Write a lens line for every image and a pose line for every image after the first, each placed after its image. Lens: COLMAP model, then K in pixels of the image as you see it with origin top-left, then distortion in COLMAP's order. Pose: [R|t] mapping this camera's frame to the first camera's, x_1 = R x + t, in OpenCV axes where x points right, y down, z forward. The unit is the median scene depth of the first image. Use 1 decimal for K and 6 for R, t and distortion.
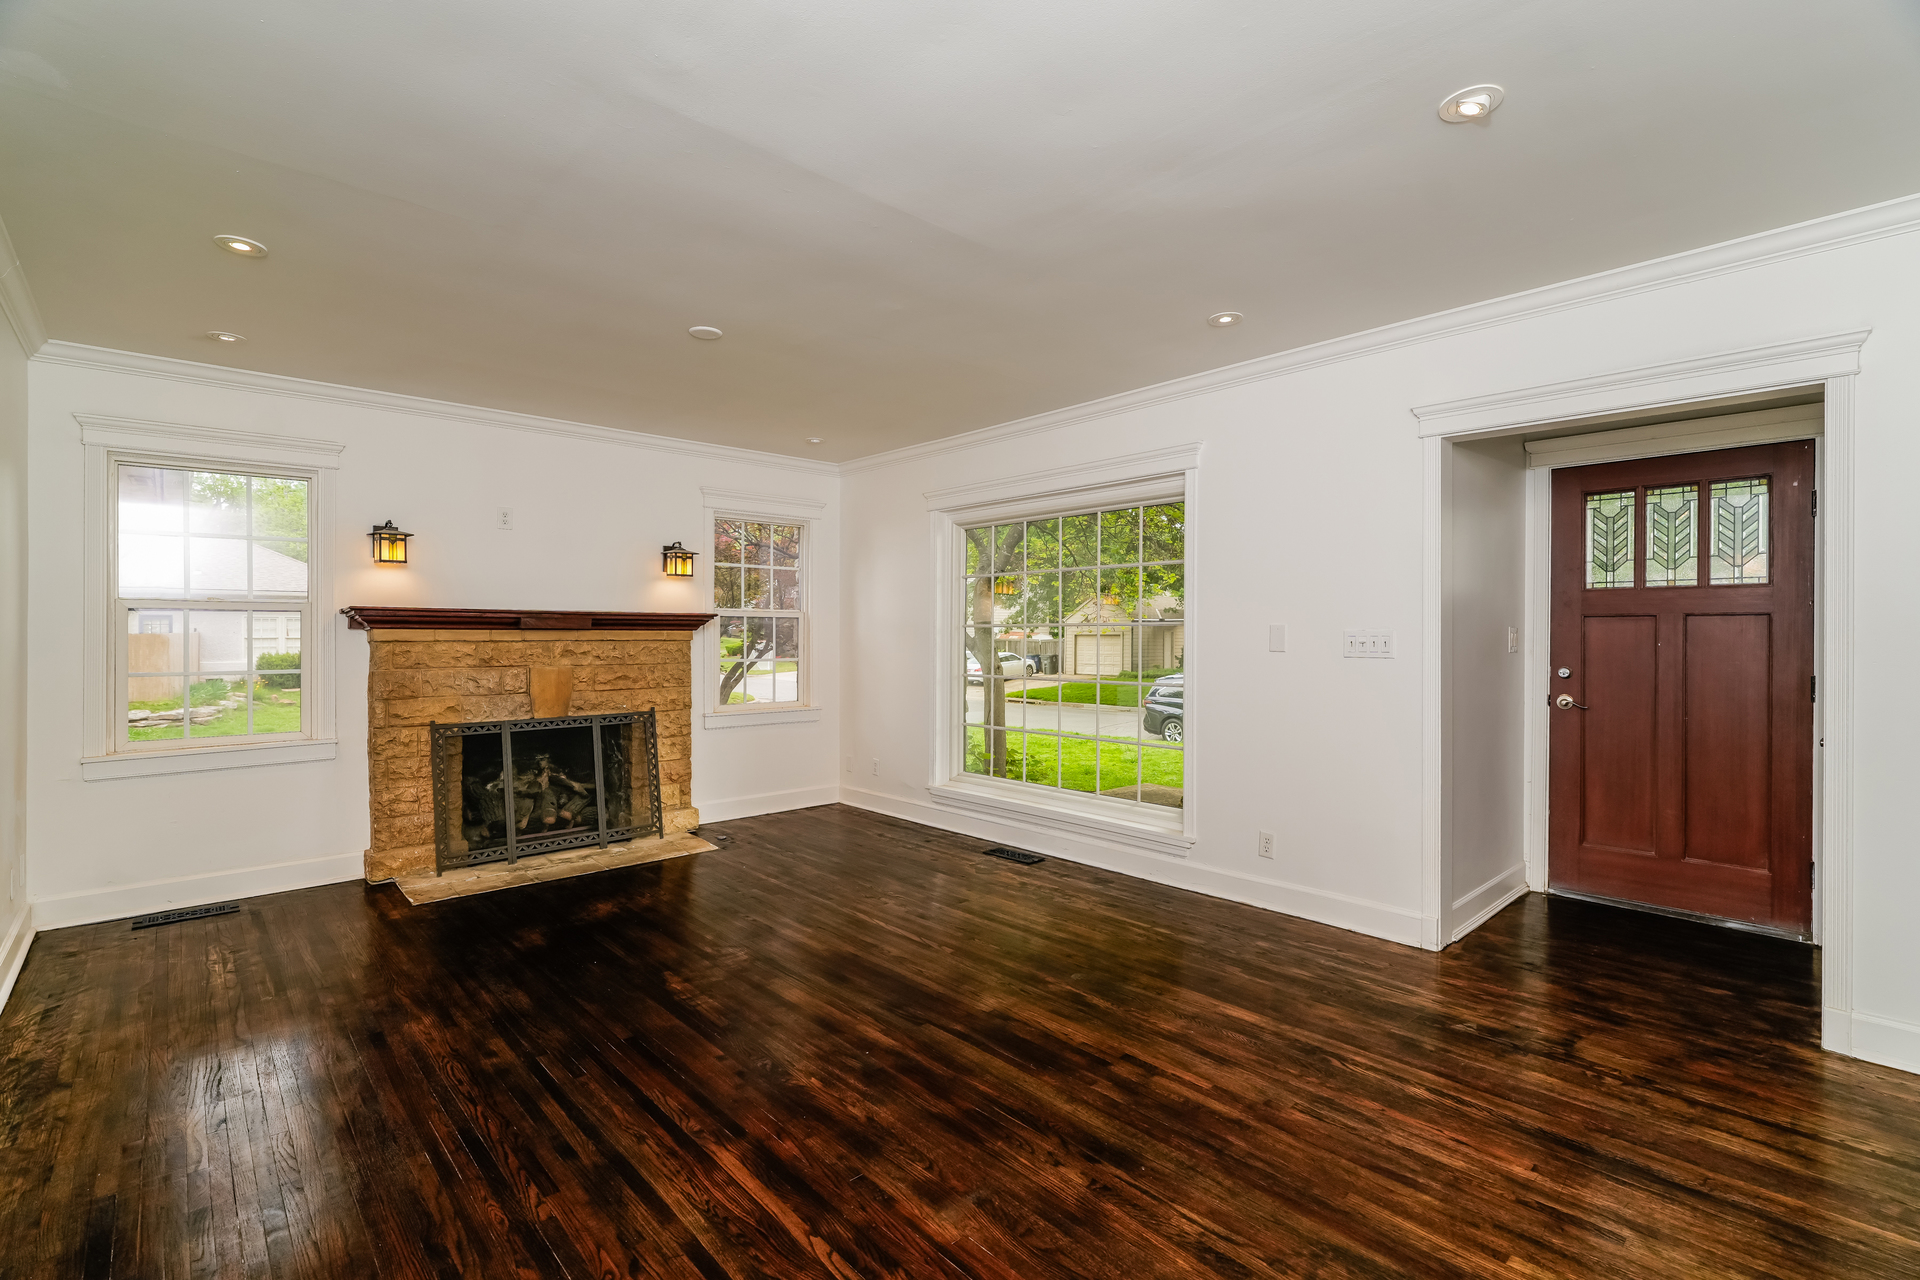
lens RADIAL K [[869.4, 0, 962.9], [0, 869.4, 629.0], [0, 0, 1]] dist [0.000127, 0.001175]
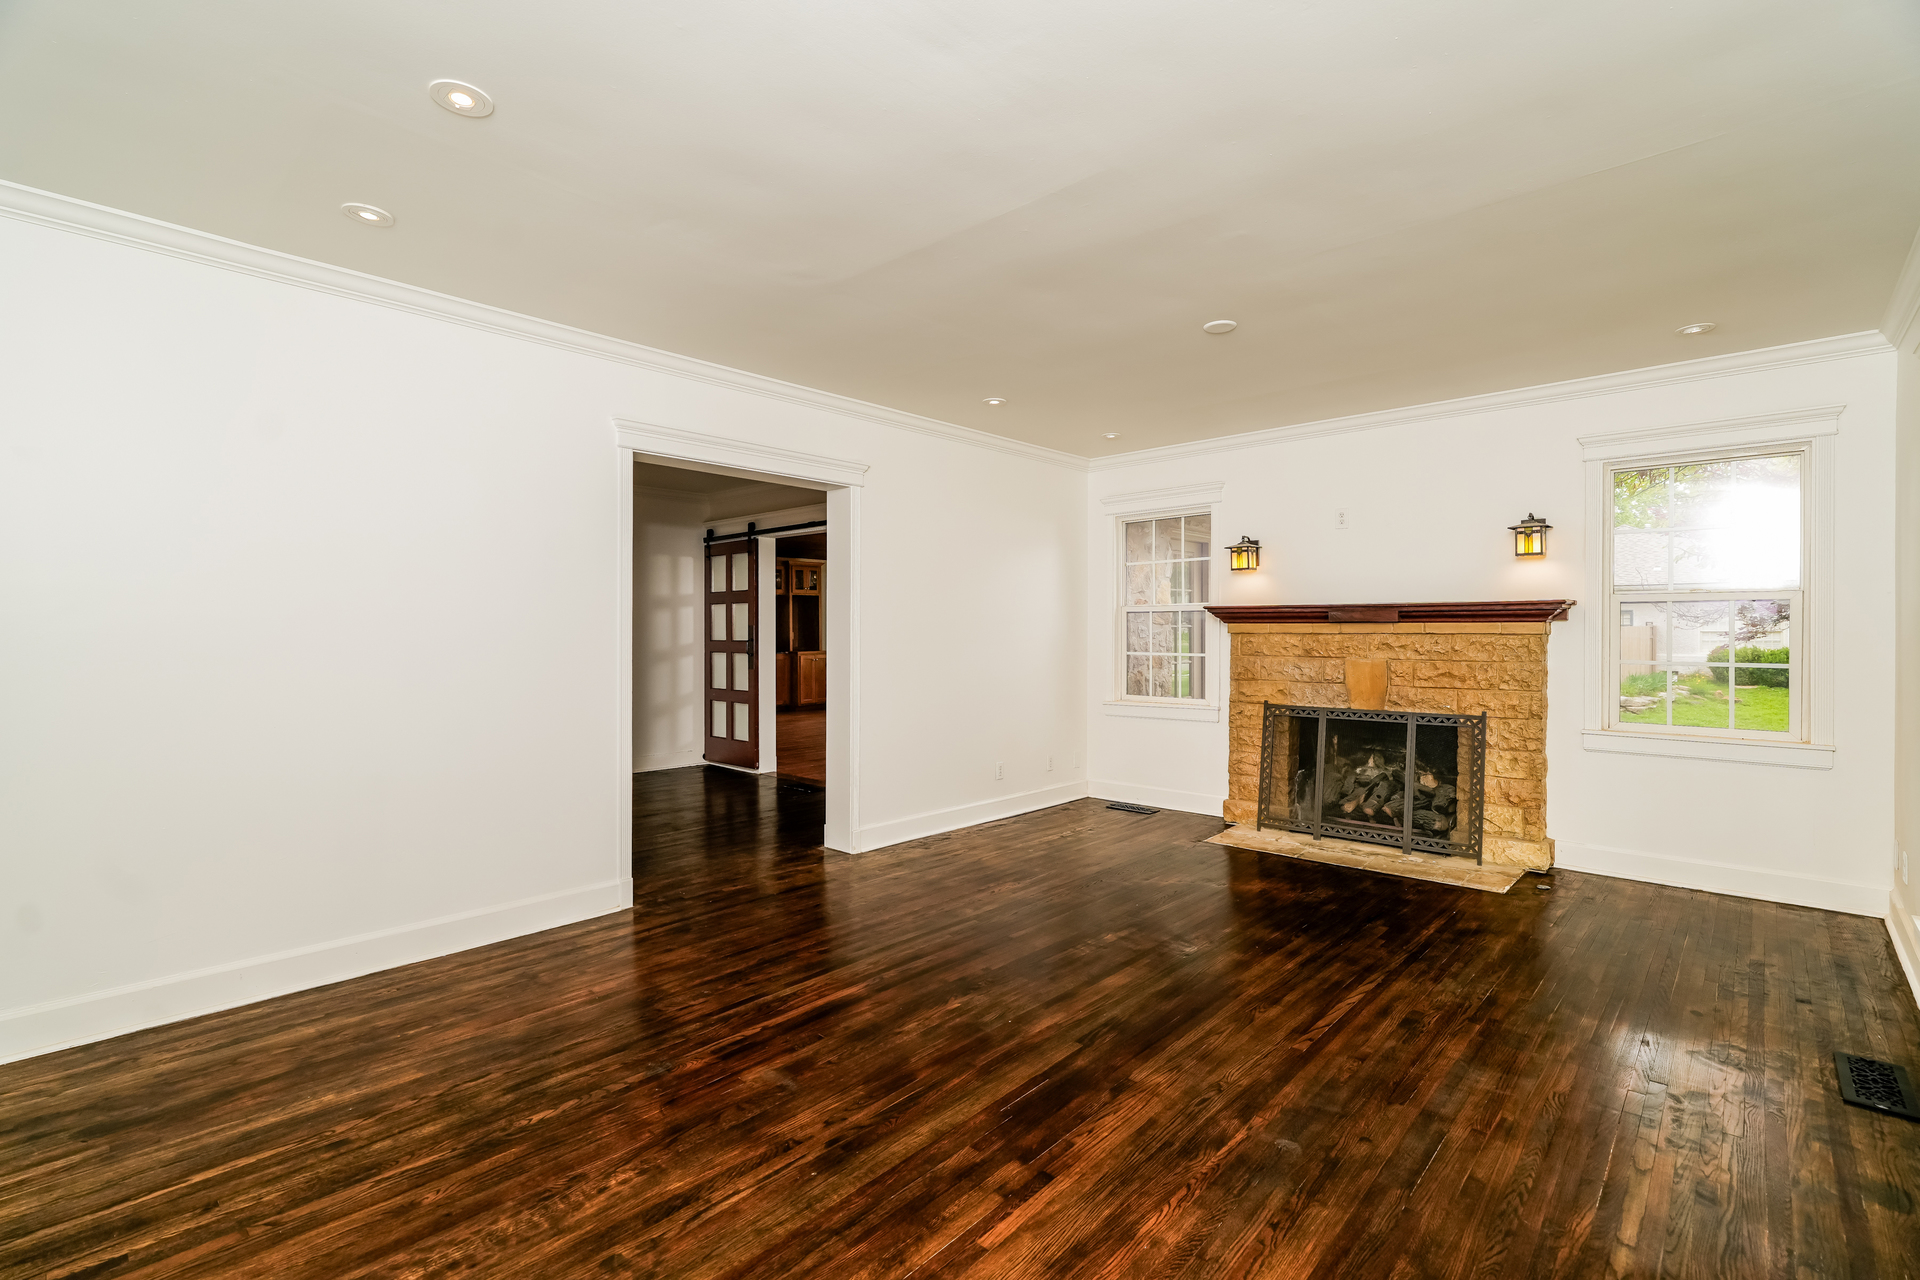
lens RADIAL K [[869.4, 0, 968.8], [0, 869.4, 639.8], [0, 0, 1]] dist [0.000127, 0.001175]
pose [[0.072817, 0.012016, -0.997273, 0.541484], [0.008880, 0.999880, 0.012696, 0.004197], [0.997306, -0.009780, 0.072701, 0.505357]]
